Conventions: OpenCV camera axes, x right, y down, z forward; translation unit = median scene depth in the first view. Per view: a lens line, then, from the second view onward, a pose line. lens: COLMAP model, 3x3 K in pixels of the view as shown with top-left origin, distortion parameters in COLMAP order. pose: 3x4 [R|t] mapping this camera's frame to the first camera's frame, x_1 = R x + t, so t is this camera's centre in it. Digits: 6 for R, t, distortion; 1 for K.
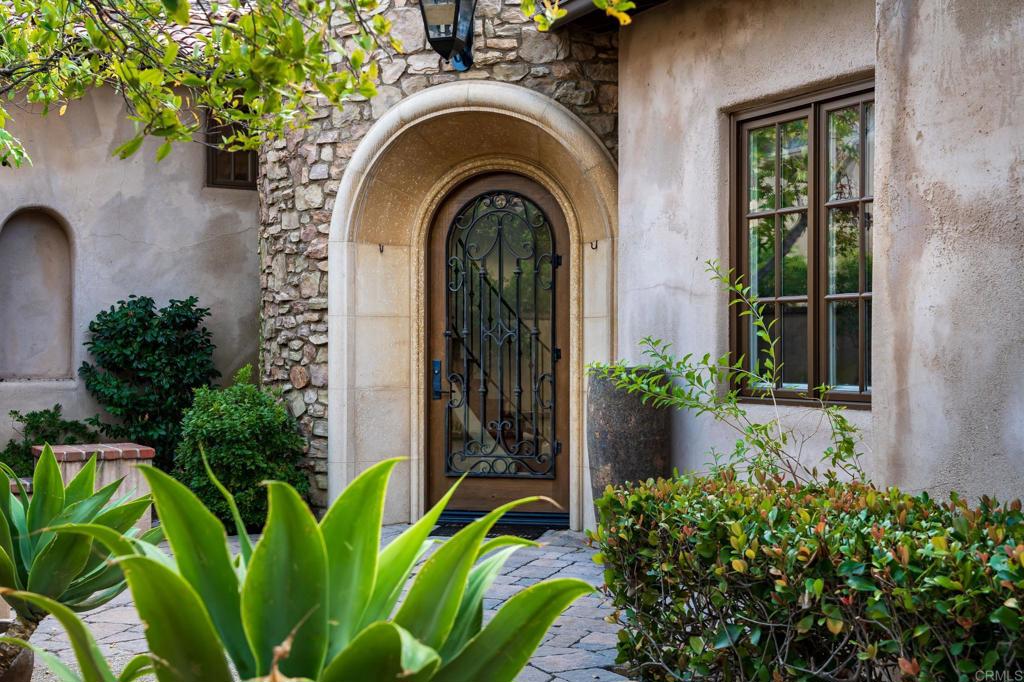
lens RADIAL K [[1251.3, 0, 511.4], [0, 1251.3, 369.2], [0, 0, 1]] dist [0.099113, -0.008140]
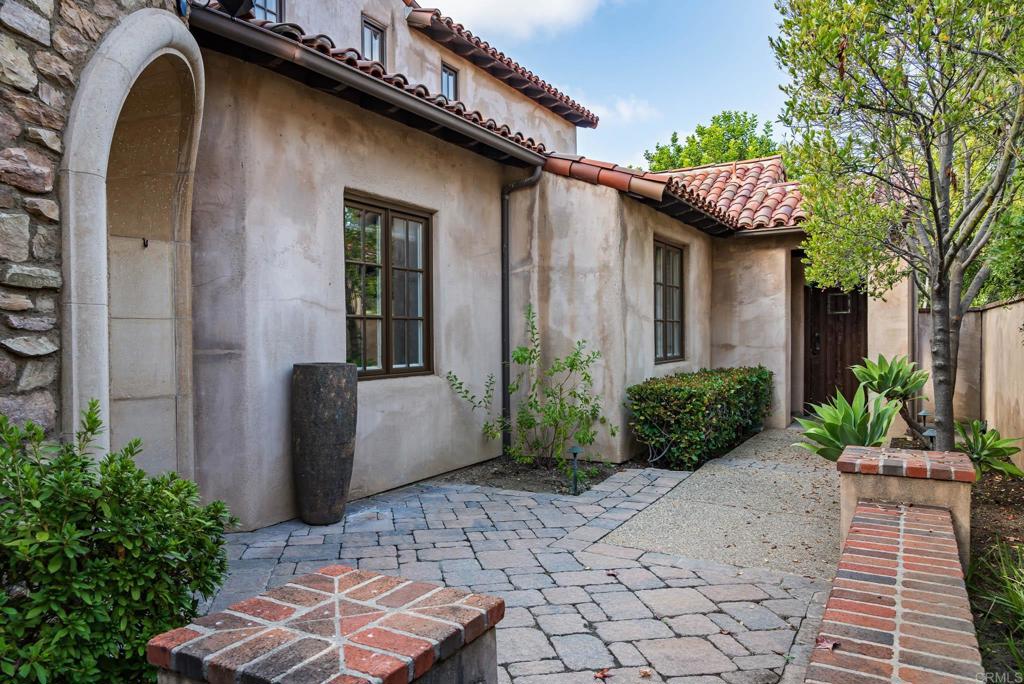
lens RADIAL K [[711.5, 0, 512.0], [0, 711.5, 342.0], [0, 0, 1]] dist [0.000170, -0.000031]
pose [[-0.520953, -0.004811, 0.853572, -0.514230], [0.021345, 0.999598, 0.018662, -0.026906], [-0.853318, 0.027942, -0.520641, 0.998388]]
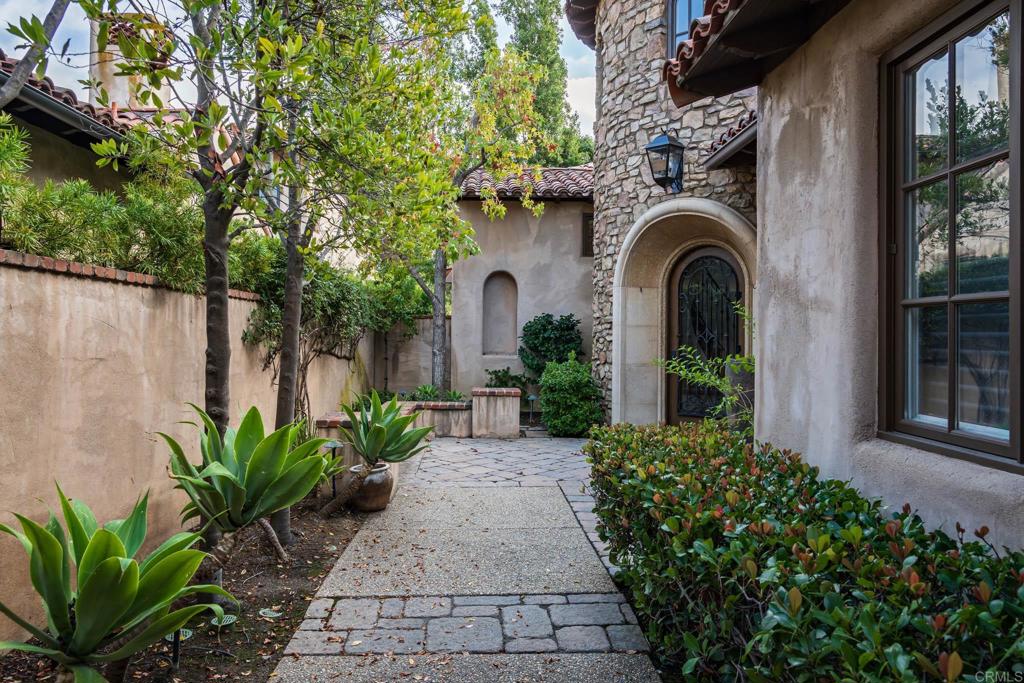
lens RADIAL K [[711.5, 0, 512.0], [0, 711.5, 341.5], [0, 0, 1]] dist [0.000170, -0.000031]
pose [[0.891859, 0.016486, -0.452014, 0.204872], [-0.019093, 0.999817, -0.001205, -0.014683], [0.451911, 0.009704, 0.892010, -0.026812]]
